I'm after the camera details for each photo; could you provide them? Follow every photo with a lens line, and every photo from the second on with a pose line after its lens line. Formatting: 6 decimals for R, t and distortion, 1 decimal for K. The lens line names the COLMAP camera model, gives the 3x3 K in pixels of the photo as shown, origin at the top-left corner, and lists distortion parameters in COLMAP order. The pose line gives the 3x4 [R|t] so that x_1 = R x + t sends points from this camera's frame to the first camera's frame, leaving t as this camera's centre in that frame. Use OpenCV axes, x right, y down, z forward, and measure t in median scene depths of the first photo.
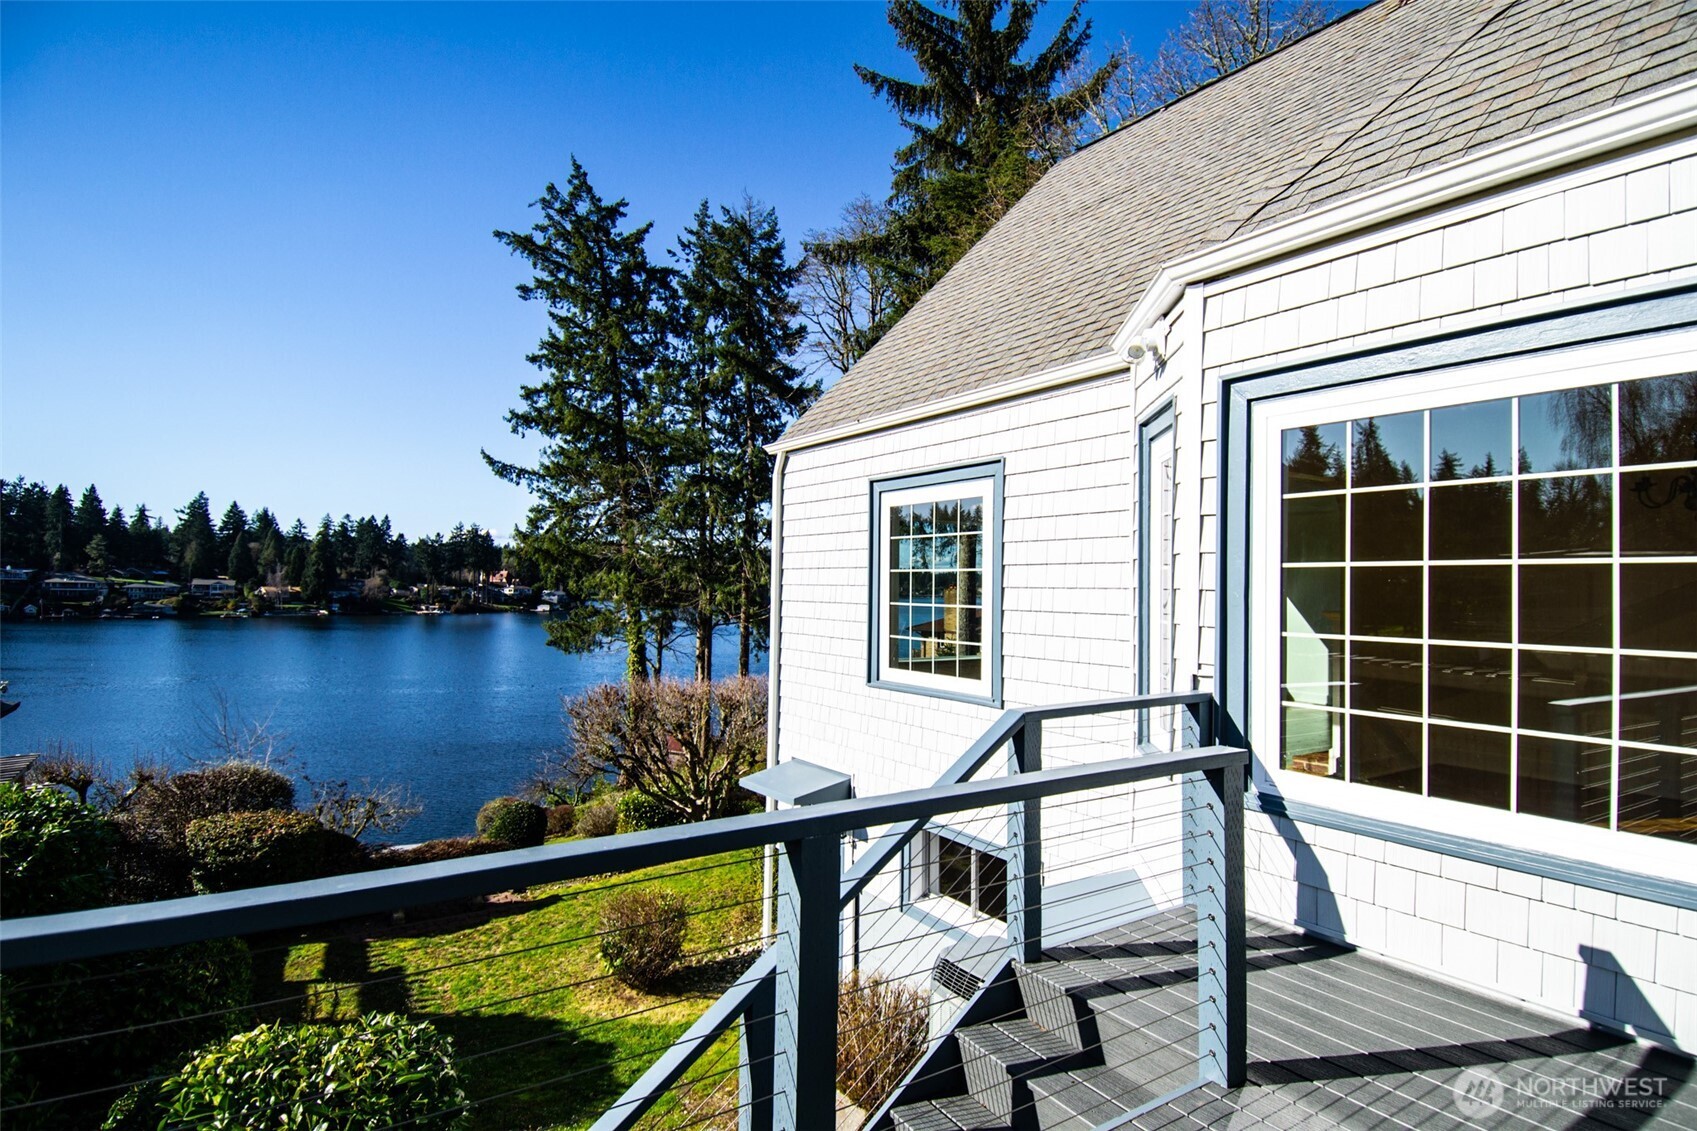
lens RADIAL K [[906.6, 0, 859.3], [0, 906.6, 557.1], [0, 0, 1]] dist [0.014554, -0.016360]
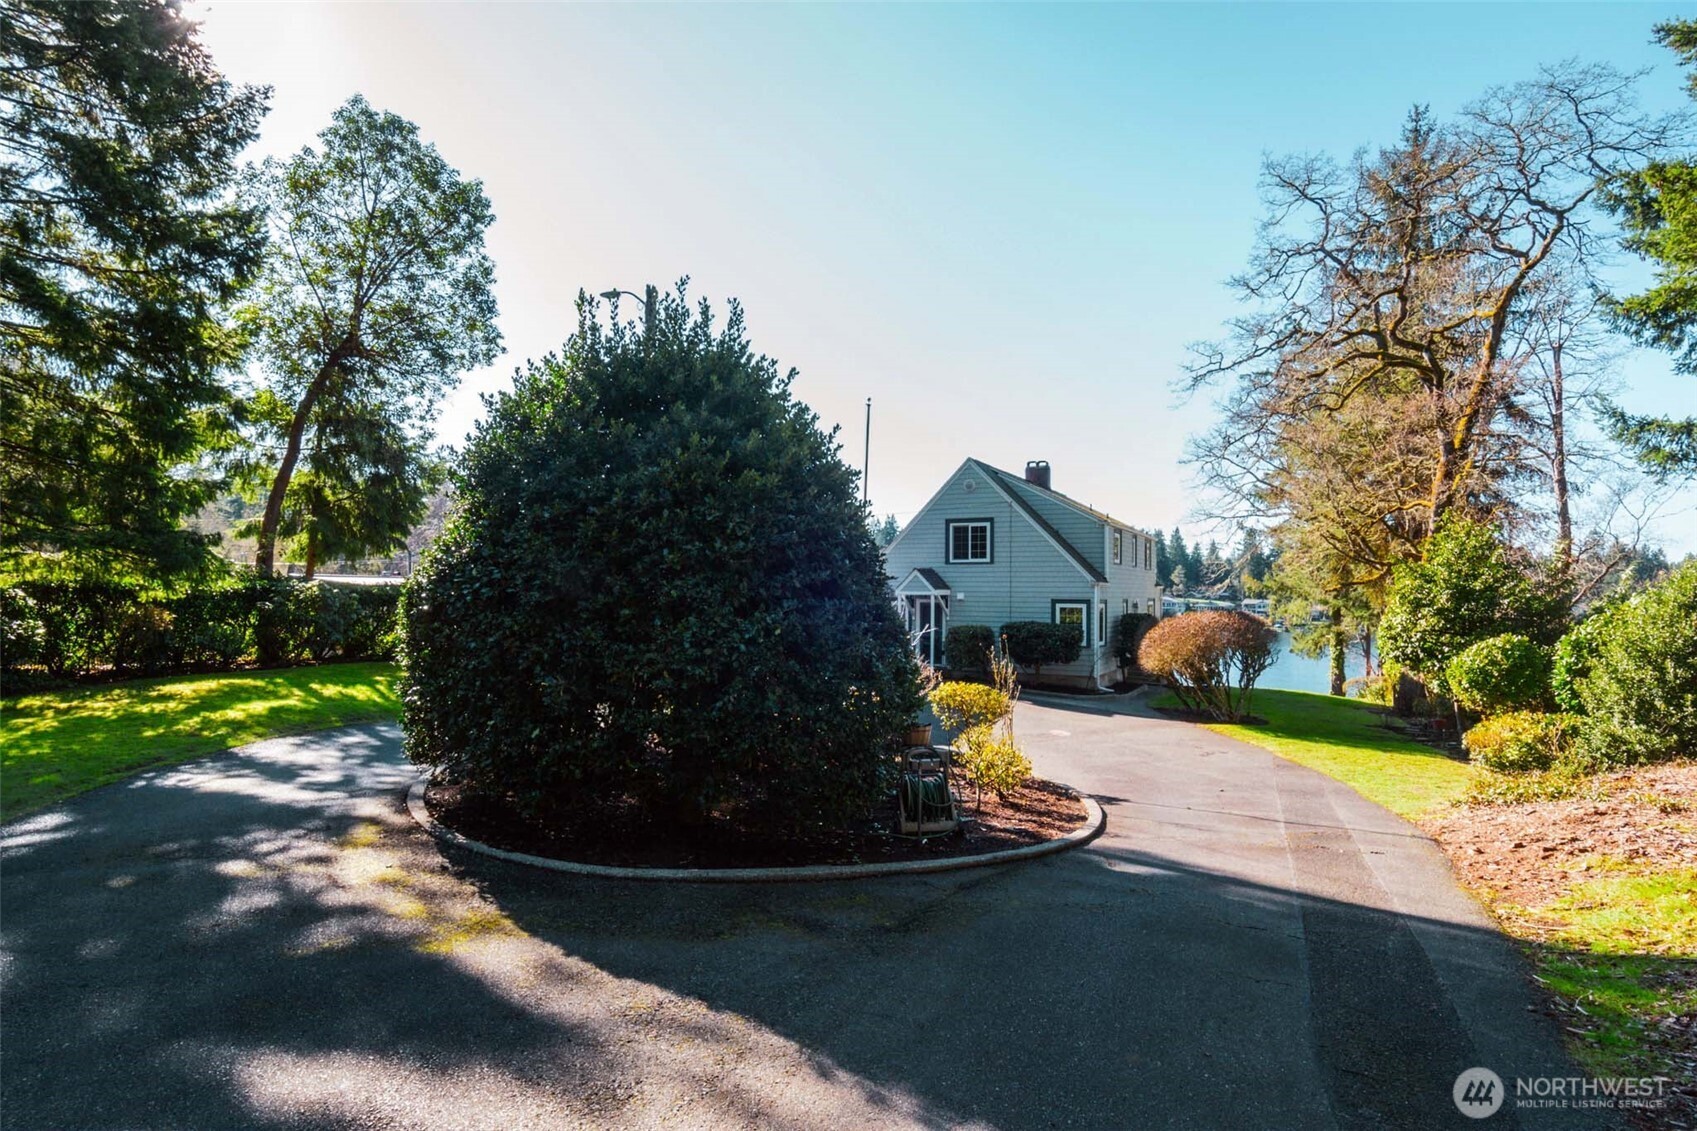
lens RADIAL K [[906.6, 0, 837.0], [0, 906.6, 576.2], [0, 0, 1]] dist [0.014554, -0.016360]
pose [[0.462349, -0.028075, -0.886254, 0.095836], [0.030016, 0.999421, -0.016000, -0.003493], [0.886190, -0.019204, 0.462924, -0.045201]]
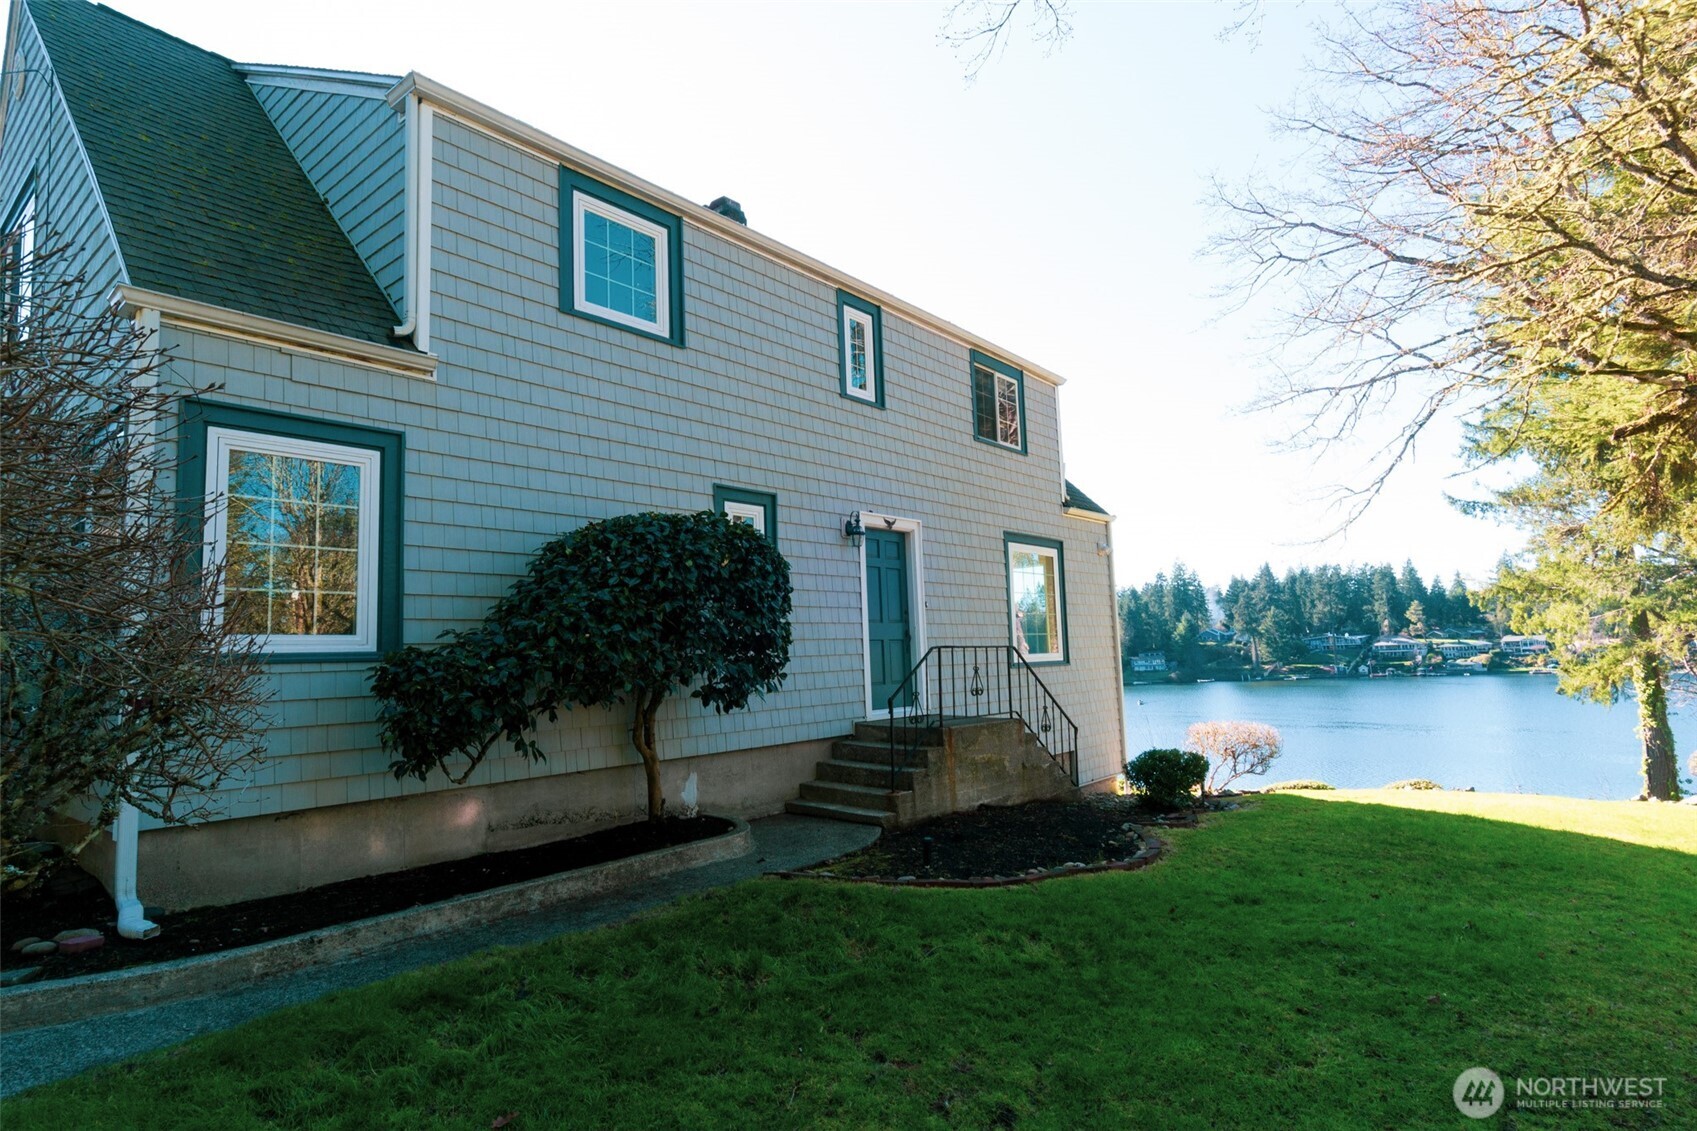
lens RADIAL K [[906.6, 0, 852.9], [0, 906.6, 565.4], [0, 0, 1]] dist [0.014554, -0.016360]
pose [[0.273405, -0.127137, -0.953460, 0.050673], [0.075646, 0.990999, -0.110451, 0.003080], [0.958920, -0.041927, 0.280561, 0.019511]]
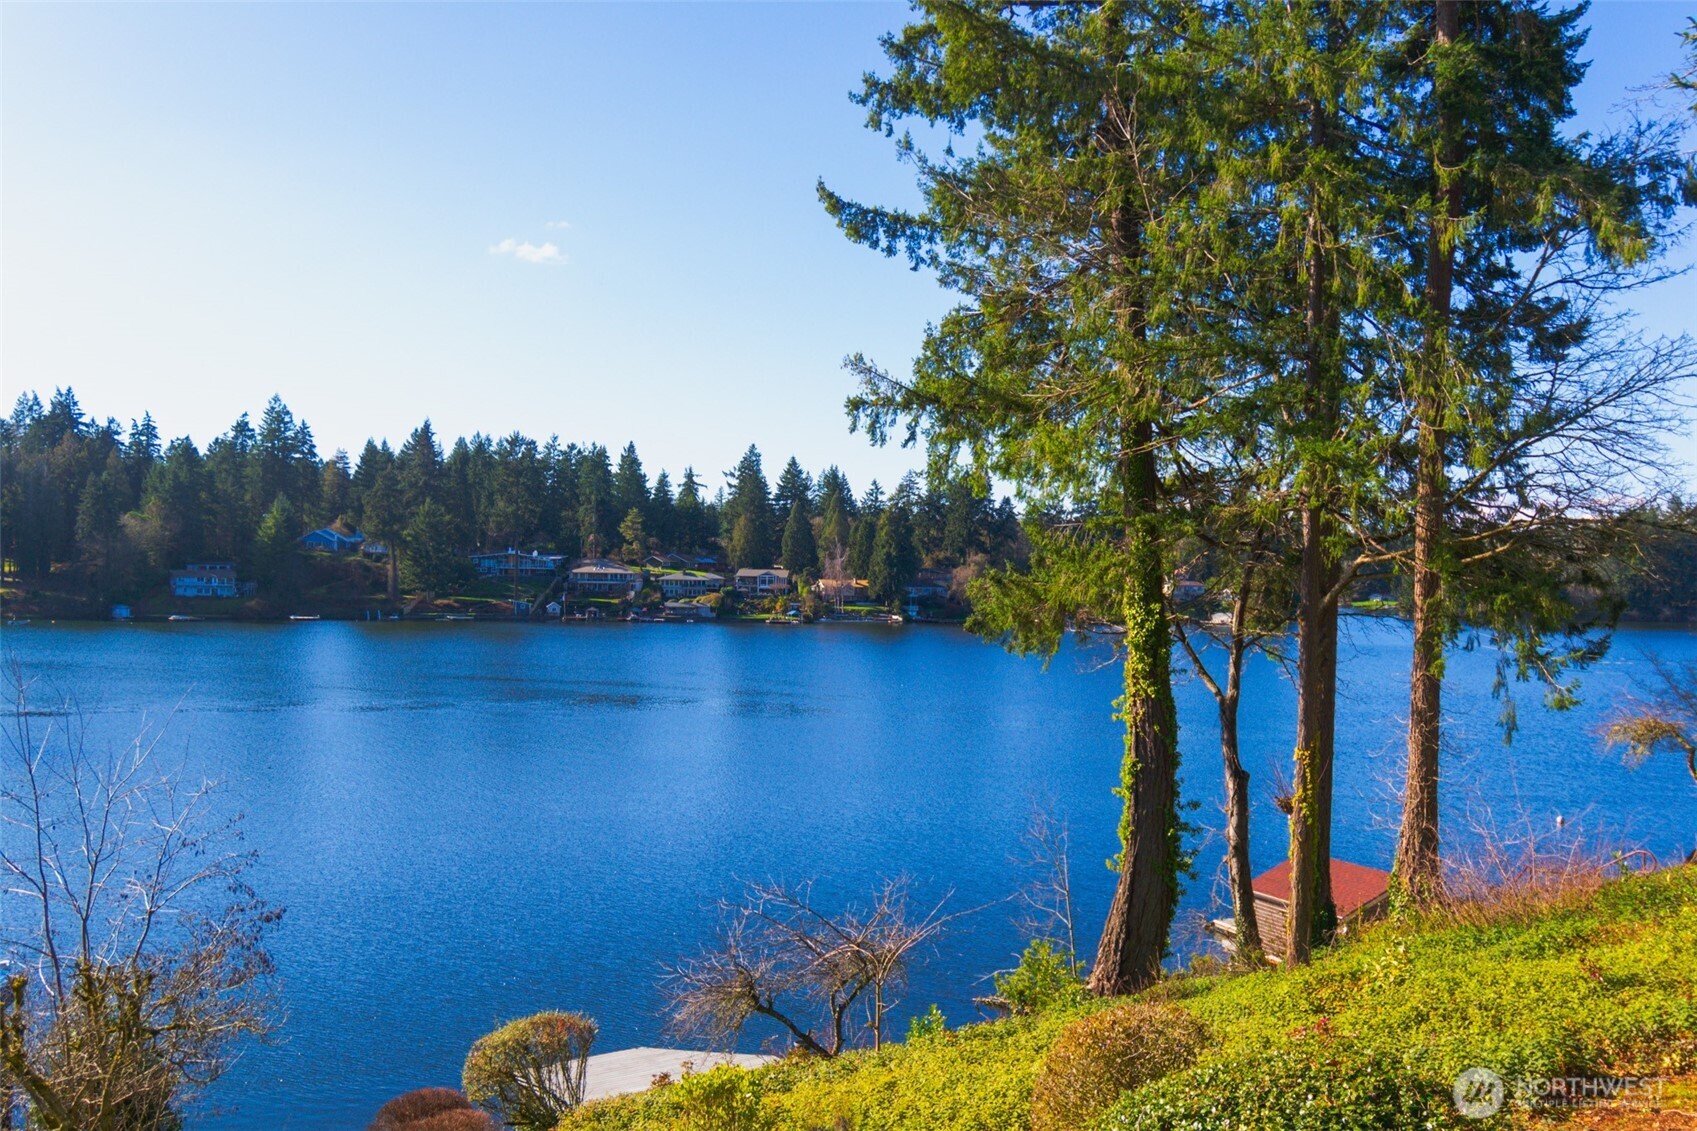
lens RADIAL K [[1541.5, 0, 858.7], [0, 1541.5, 569.3], [0, 0, 1]] dist [-0.003082, 0.018615]
pose [[0.833816, -0.004592, -0.552023, 0.001591], [0.015127, 0.999780, 0.014533, 0.009046], [0.551835, -0.020468, 0.833702, 0.060655]]
